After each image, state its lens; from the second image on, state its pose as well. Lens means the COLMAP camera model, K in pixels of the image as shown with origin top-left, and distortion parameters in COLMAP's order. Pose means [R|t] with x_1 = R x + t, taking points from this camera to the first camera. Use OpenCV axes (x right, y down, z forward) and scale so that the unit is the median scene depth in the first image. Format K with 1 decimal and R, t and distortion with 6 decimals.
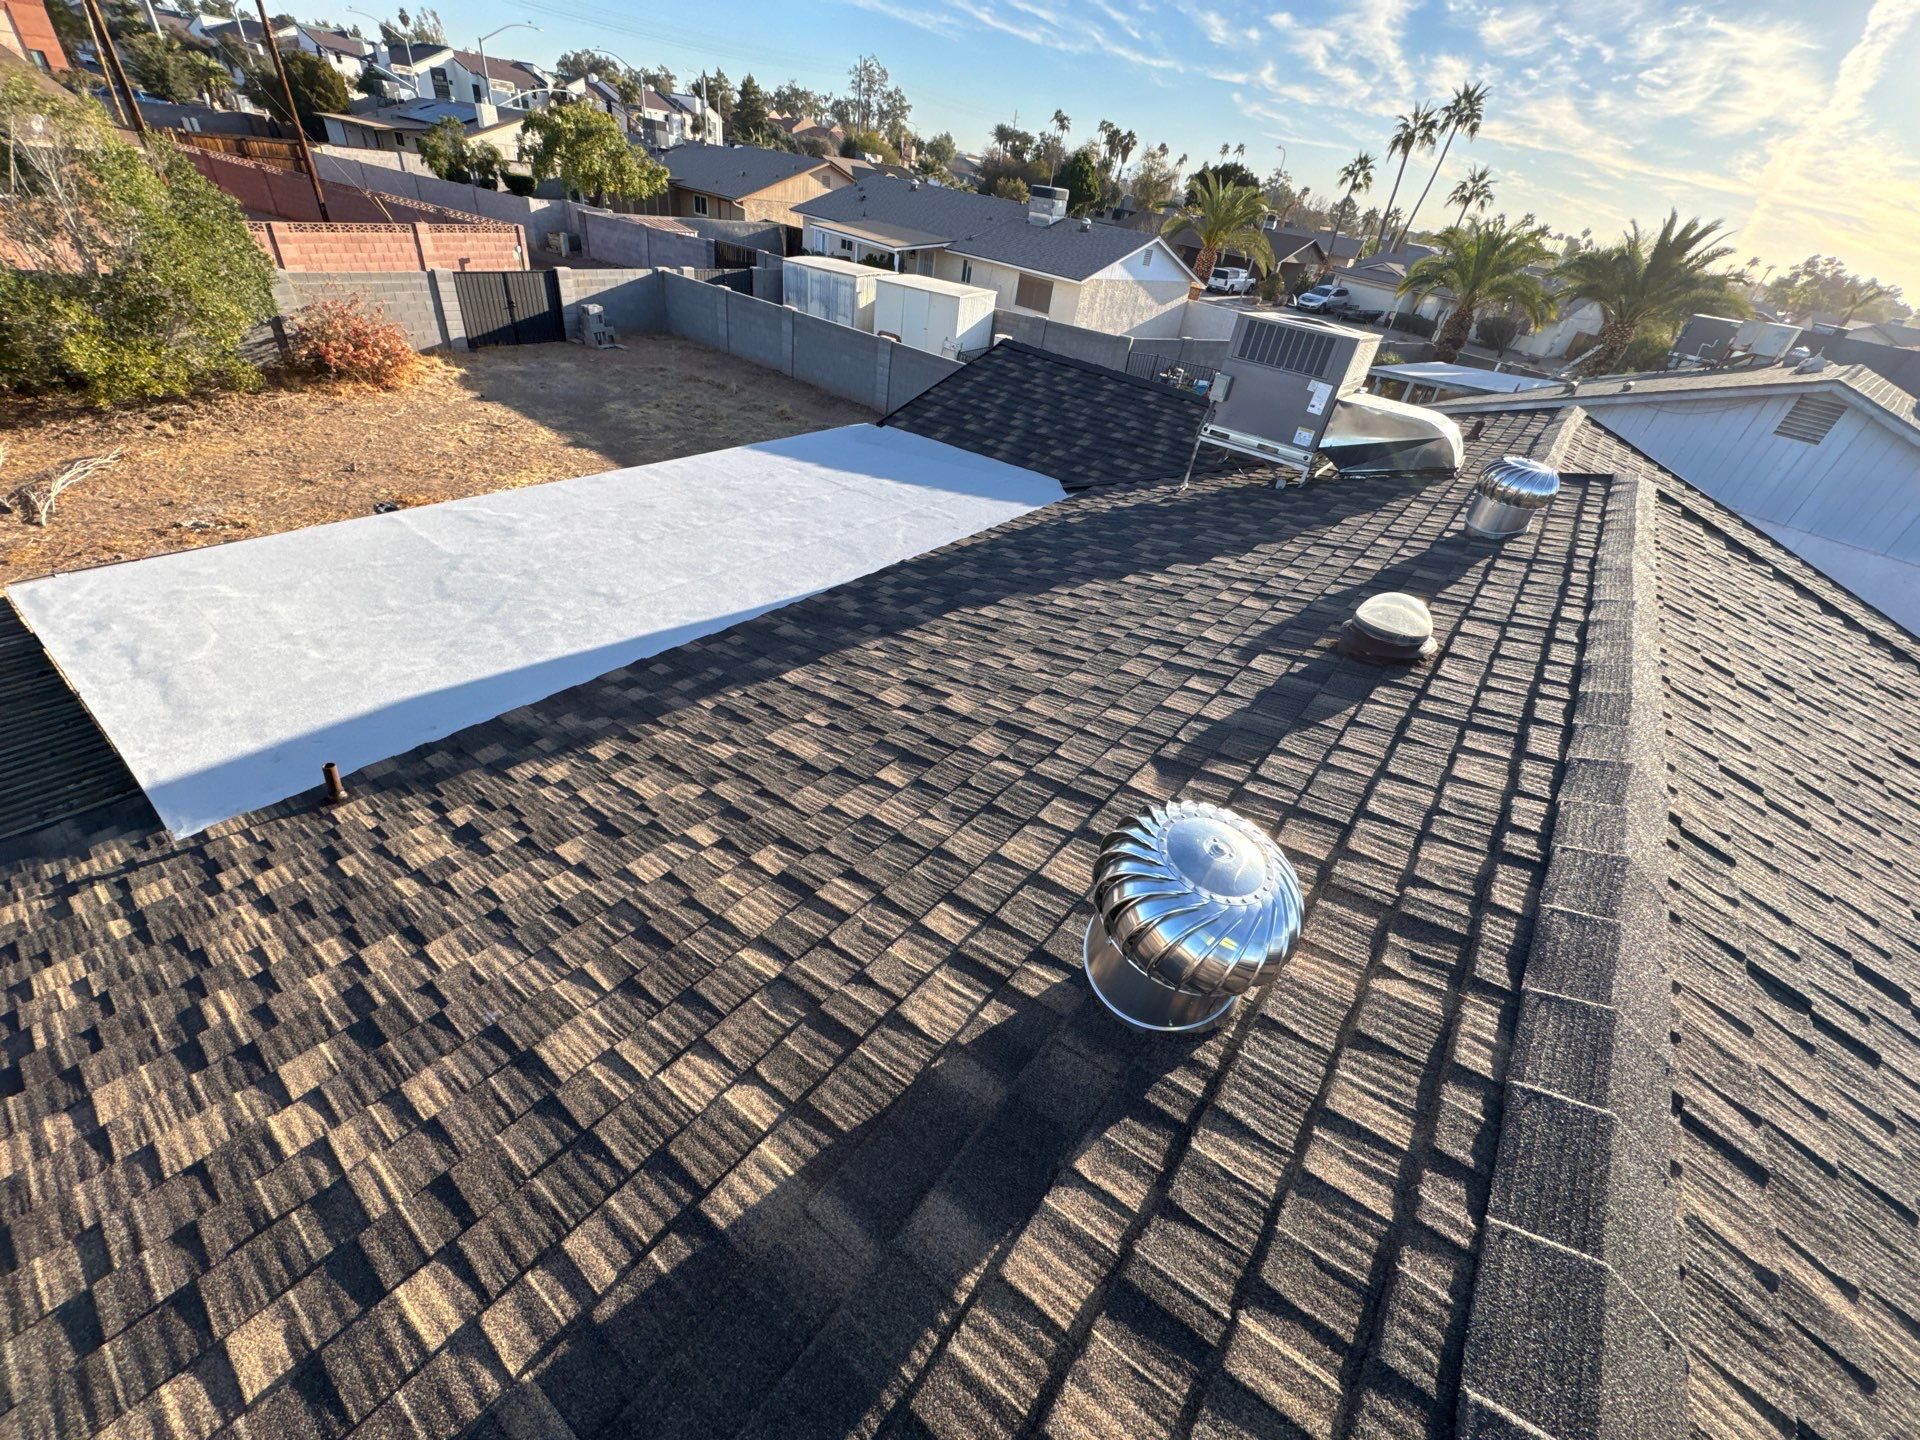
lens RADIAL K [[763.1, 0, 959.5], [0, 763.1, 716.6], [0, 0, 1]] dist [-0.002910, 0.000424]
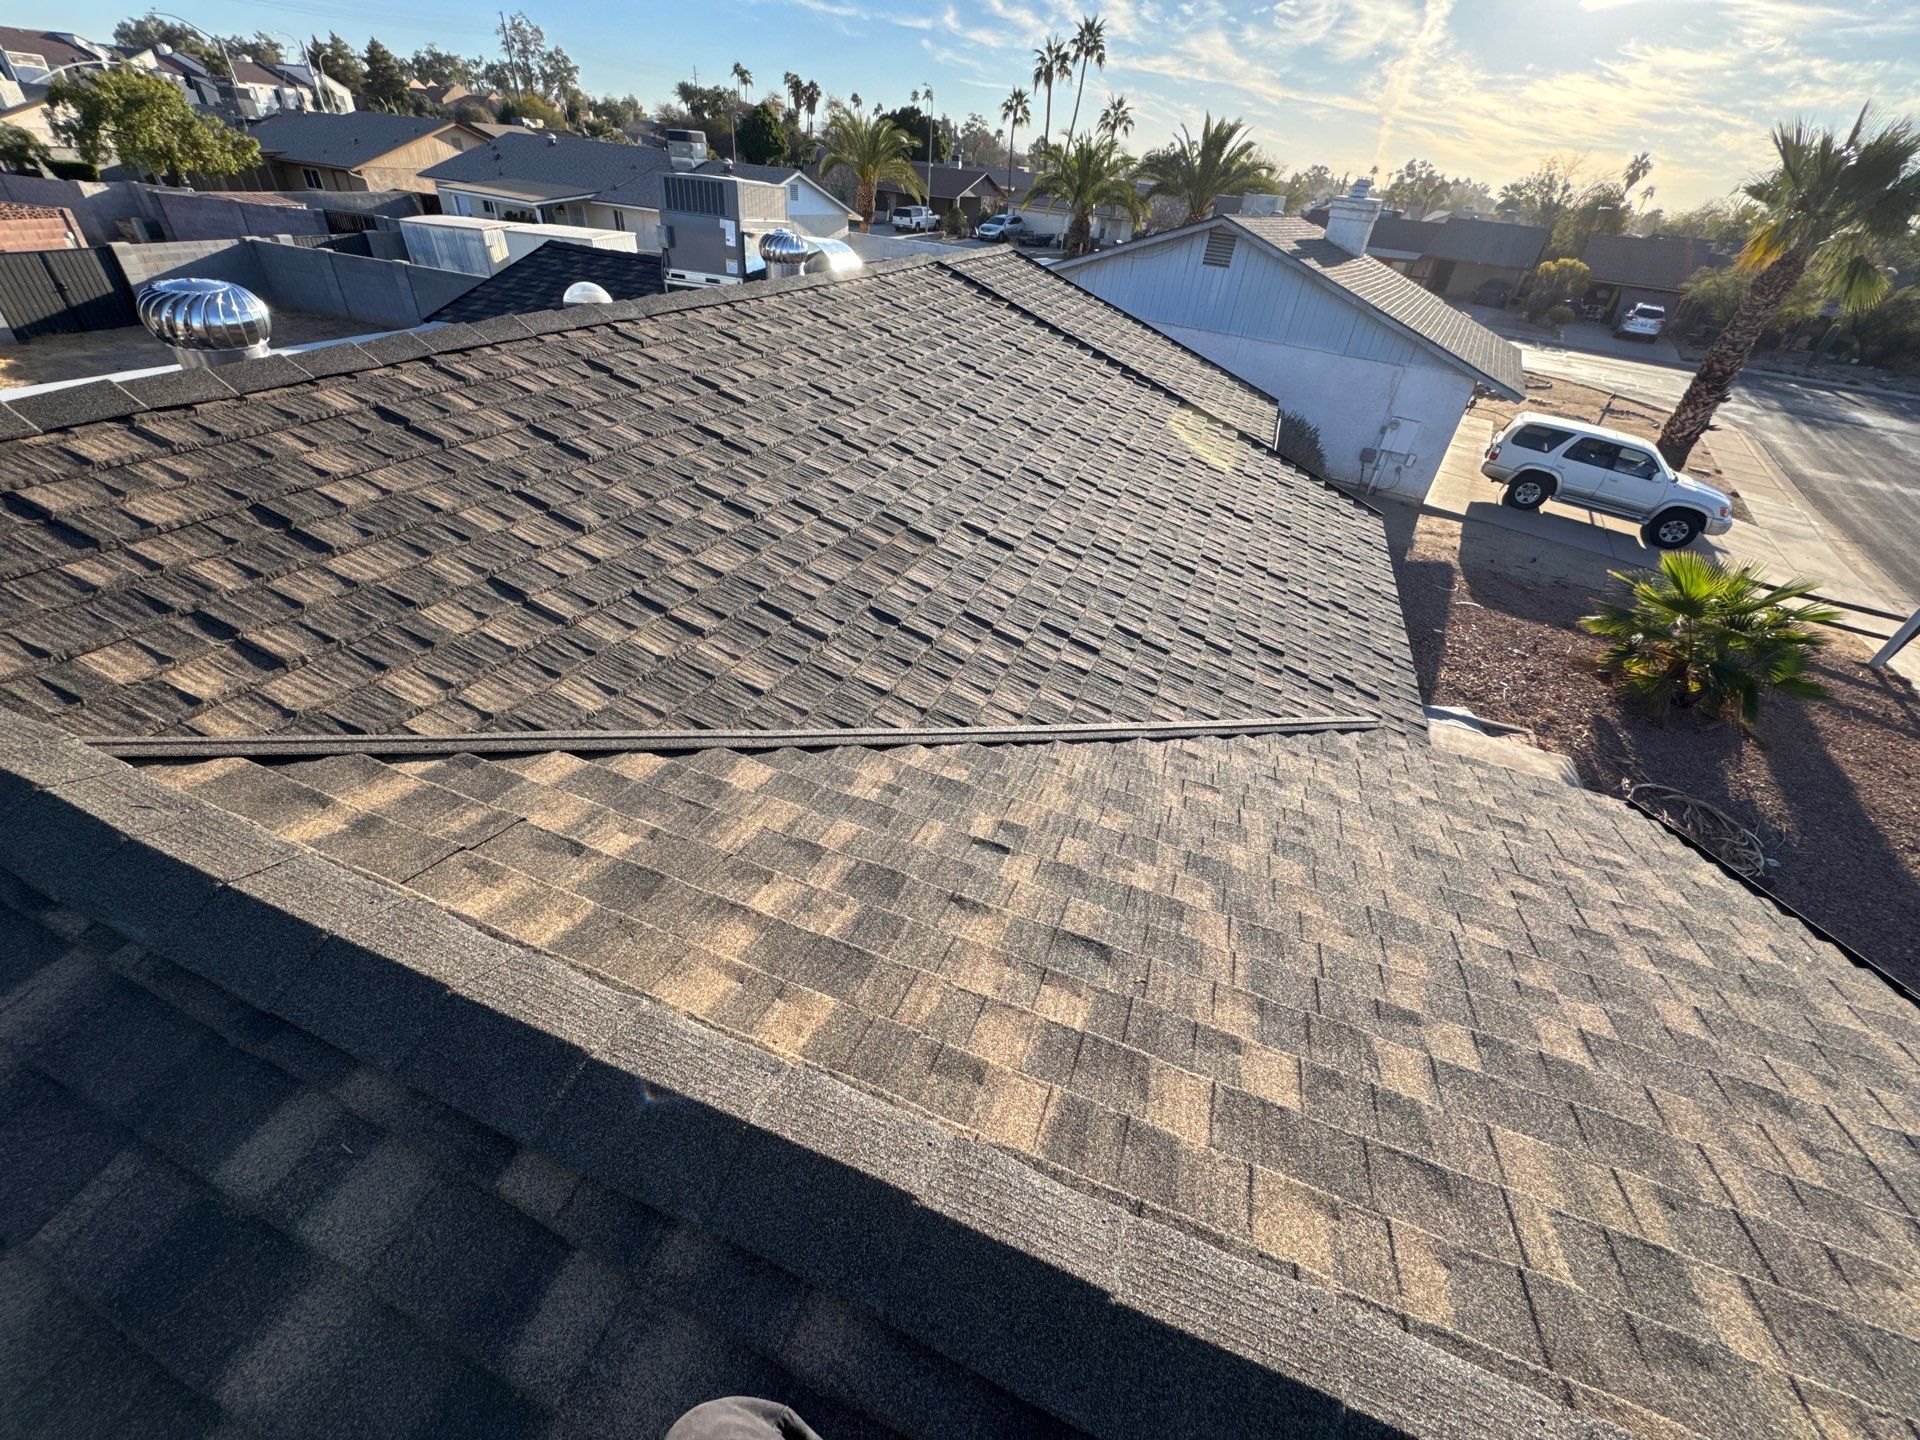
lens RADIAL K [[762.6, 0, 959.2], [0, 762.6, 717.5], [0, 0, 1]] dist [-0.002271, 0.000257]
pose [[0.953053, -0.221813, 0.206128, 0.179347], [0.214010, 0.975005, 0.059699, 0.181579], [-0.214218, -0.012783, 0.976702, -0.168622]]
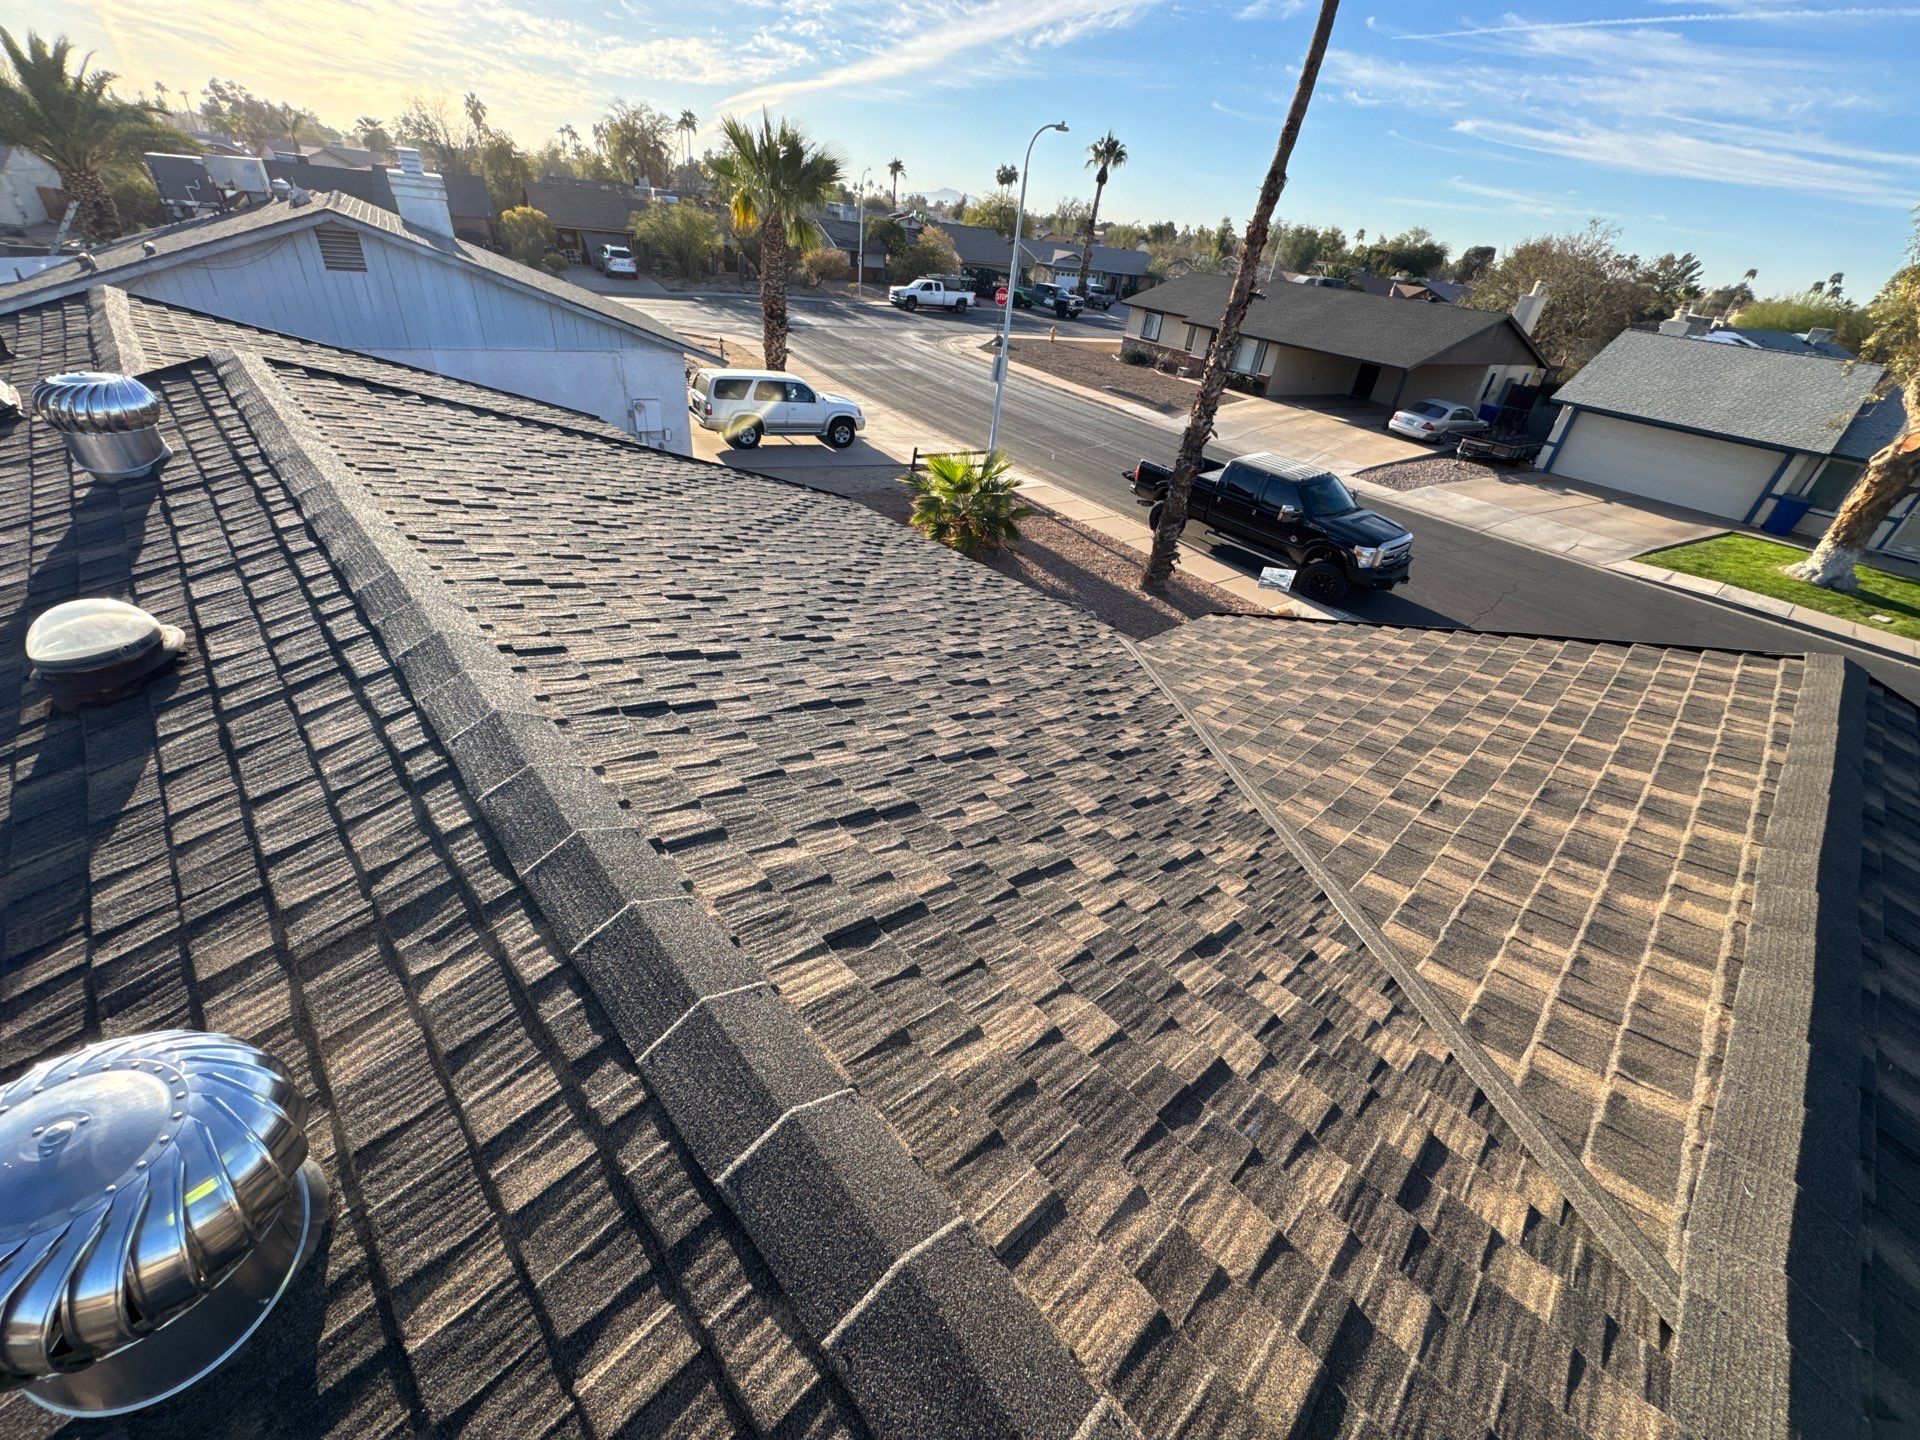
lens RADIAL K [[764.4, 0, 959.0], [0, 764.4, 714.9], [0, 0, 1]] dist [-0.002638, 0.000418]
pose [[0.159892, -0.635008, 0.755777, 0.021173], [0.514766, 0.706921, 0.485055, 0.000308], [-0.842289, 0.311492, 0.439912, -0.003488]]
